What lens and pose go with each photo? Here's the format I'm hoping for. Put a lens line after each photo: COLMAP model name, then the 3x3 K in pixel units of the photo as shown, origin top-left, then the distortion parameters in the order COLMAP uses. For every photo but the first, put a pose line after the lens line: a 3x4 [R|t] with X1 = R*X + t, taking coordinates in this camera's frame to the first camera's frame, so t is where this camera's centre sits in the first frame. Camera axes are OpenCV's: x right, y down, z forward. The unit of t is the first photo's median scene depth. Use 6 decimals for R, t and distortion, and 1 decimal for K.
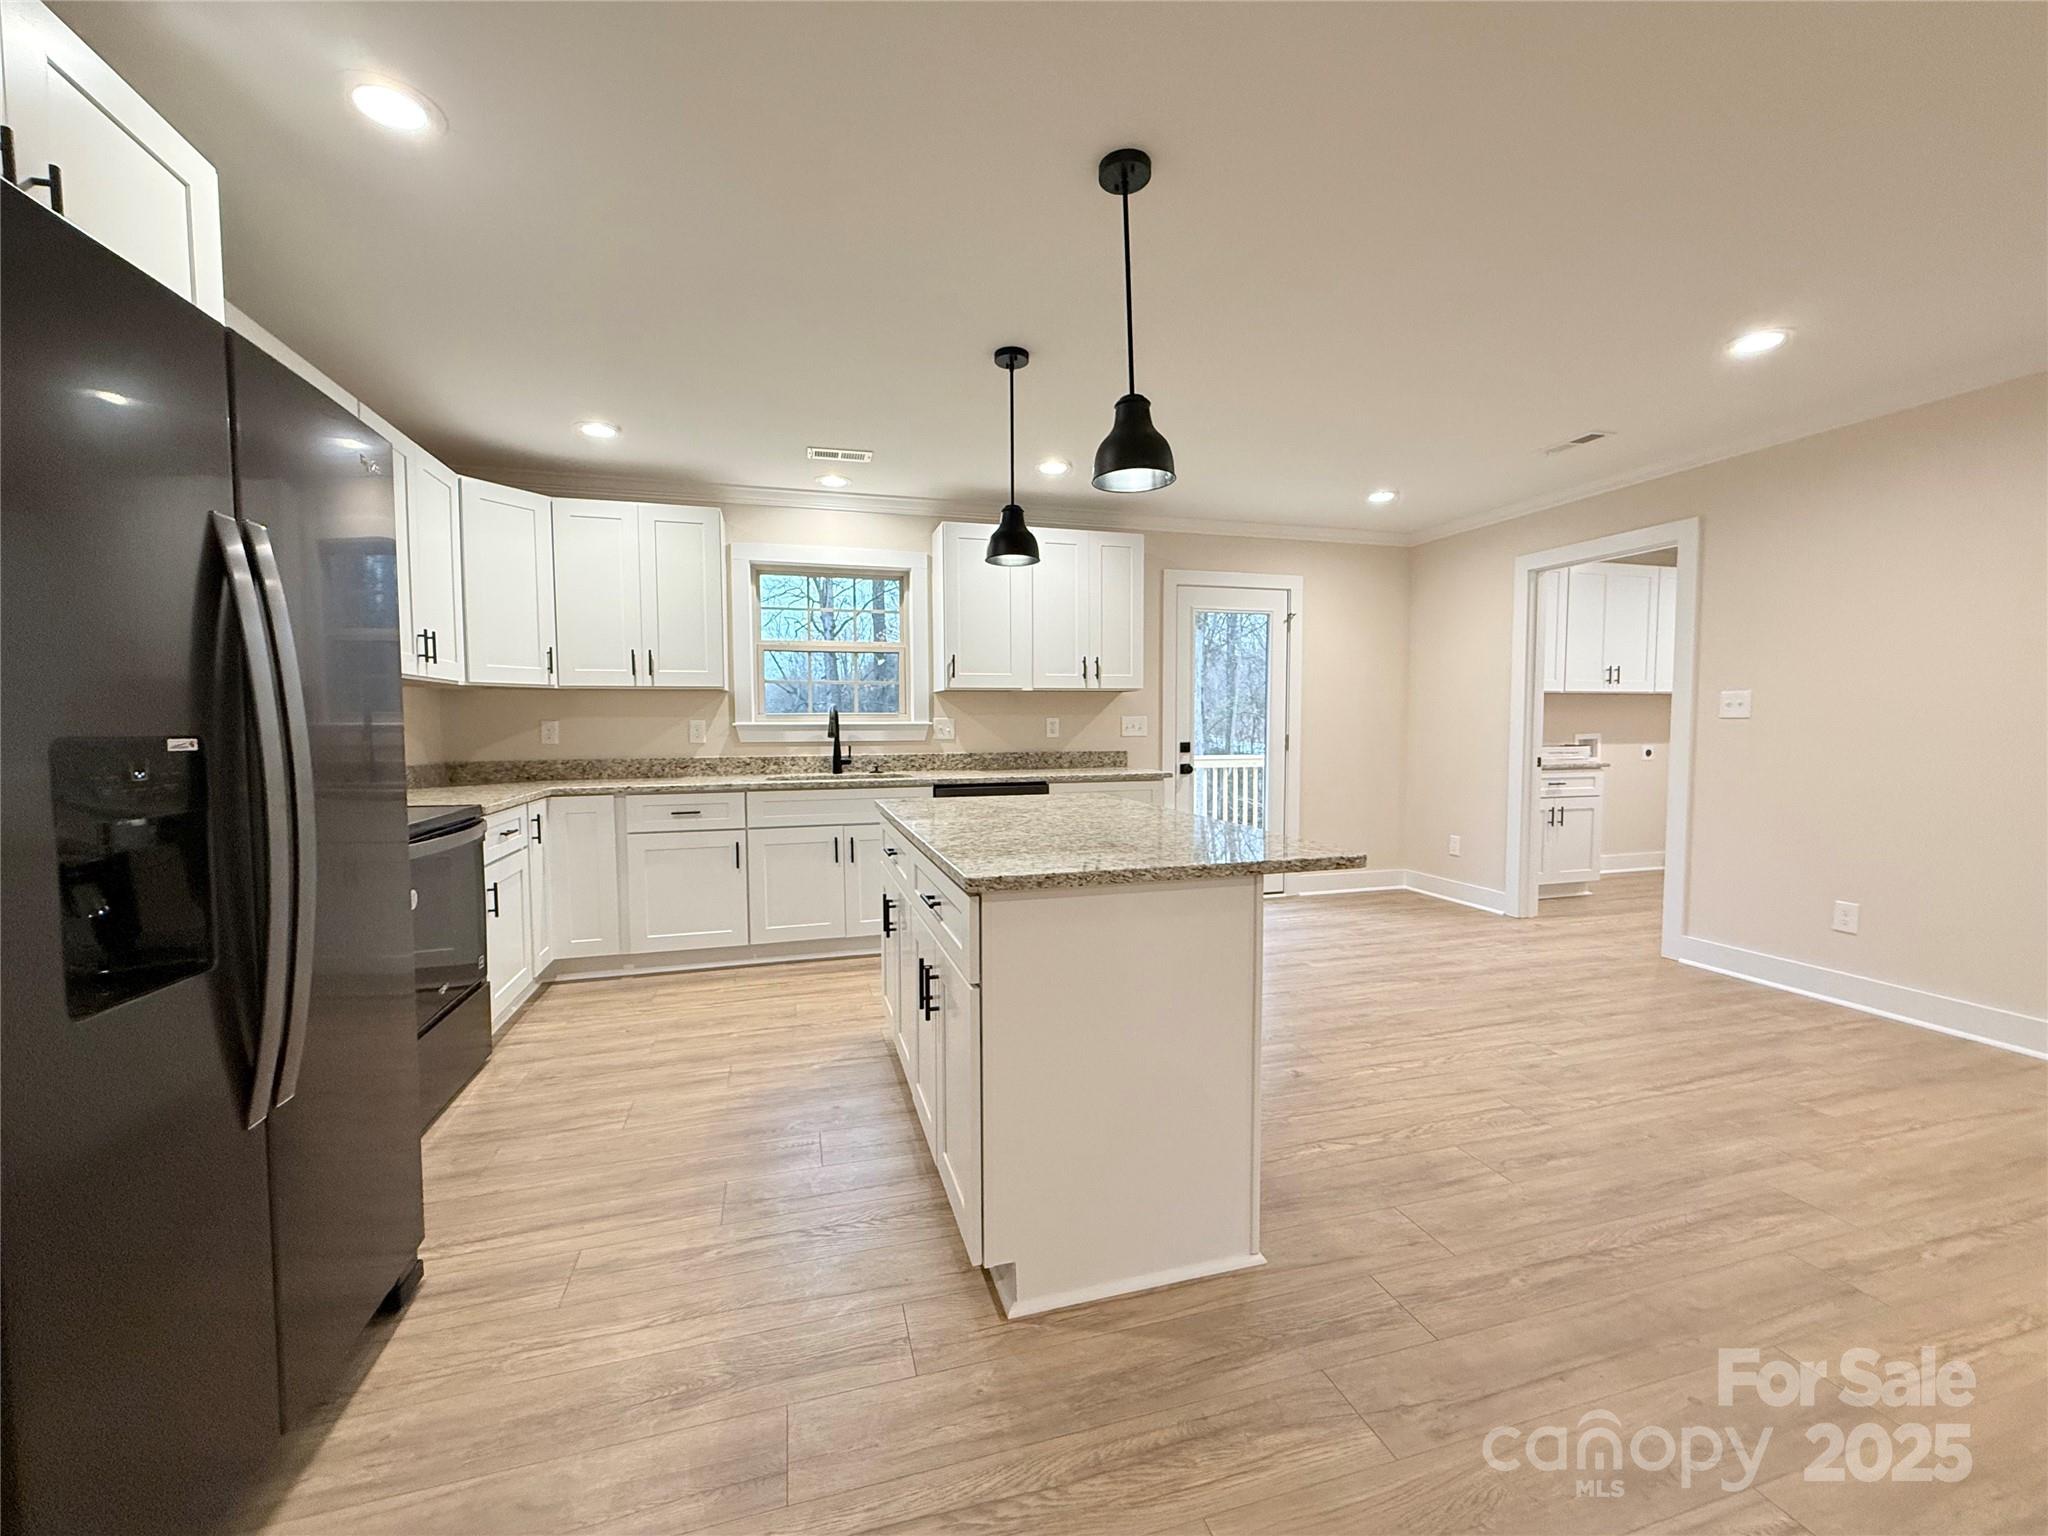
lens RADIAL K [[810.7, 0, 1019.0], [0, 810.7, 768.4], [0, 0, 1]] dist [0.001081, -0.000751]
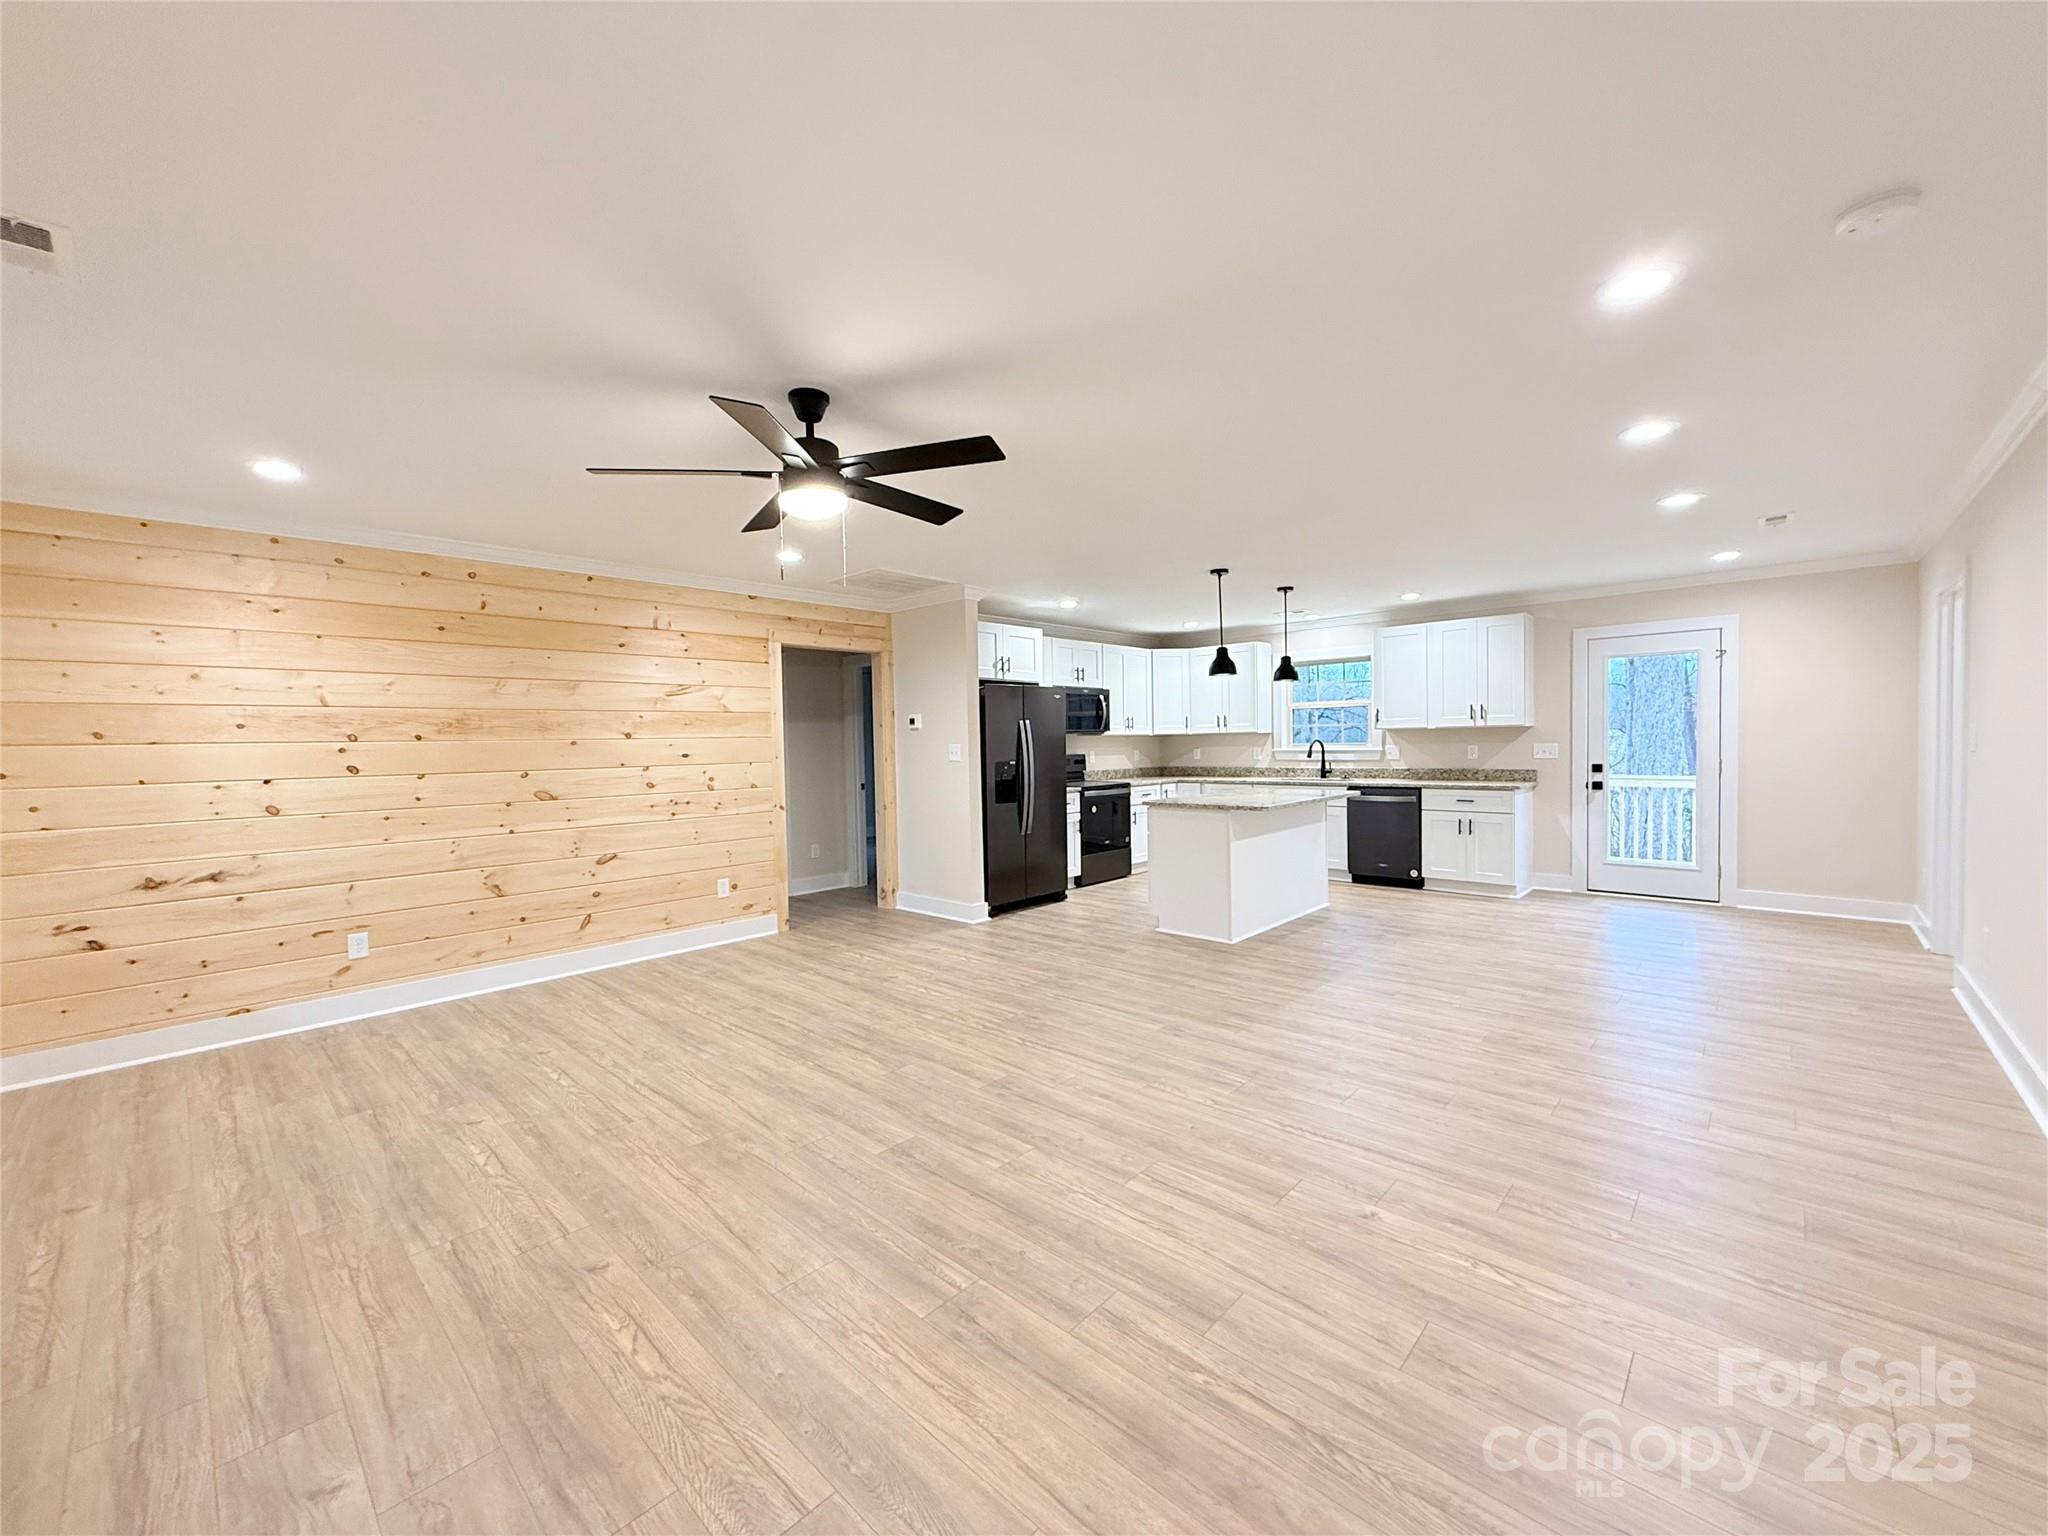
lens RADIAL K [[810.7, 0, 1016.3], [0, 810.7, 763.8], [0, 0, 1]] dist [0.001081, -0.000751]
pose [[0.510539, 0.019155, -0.859641, 0.990409], [-0.032225, 0.999476, 0.003132, -0.009420], [0.859251, 0.026103, 0.510888, -0.486758]]
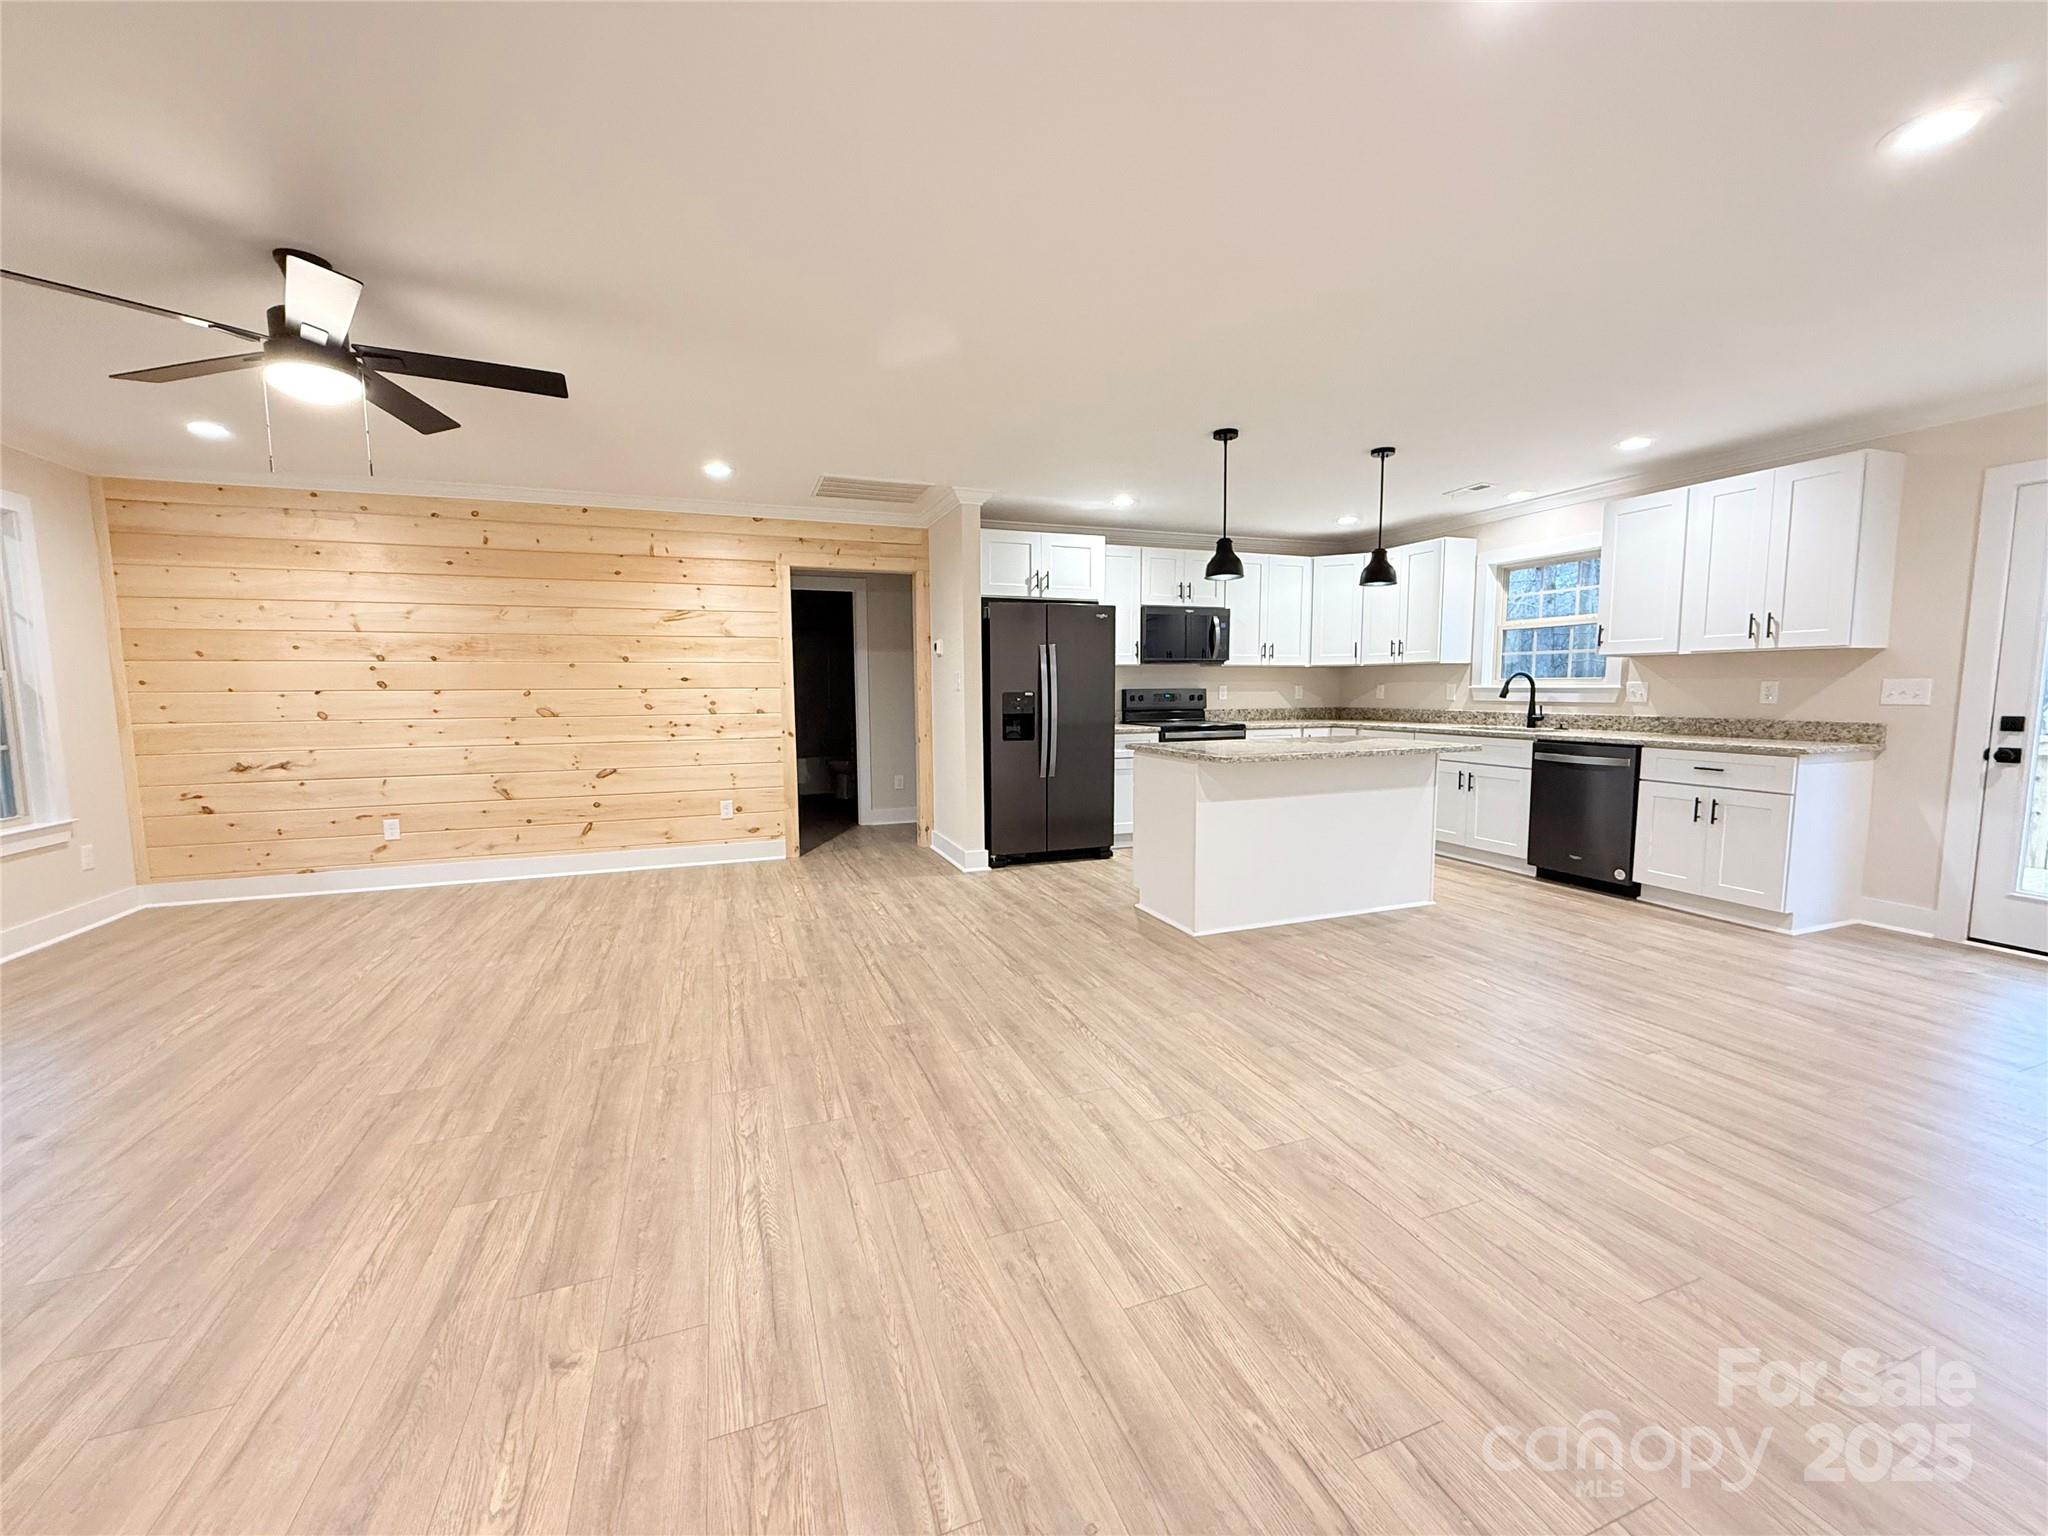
lens RADIAL K [[810.7, 0, 1016.9], [0, 810.7, 762.5], [0, 0, 1]] dist [0.001081, -0.000751]
pose [[0.077465, 0.097878, -0.992179, 0.992721], [-0.050779, 0.994265, 0.094119, -0.018275], [0.995701, 0.043091, 0.081990, 0.131360]]
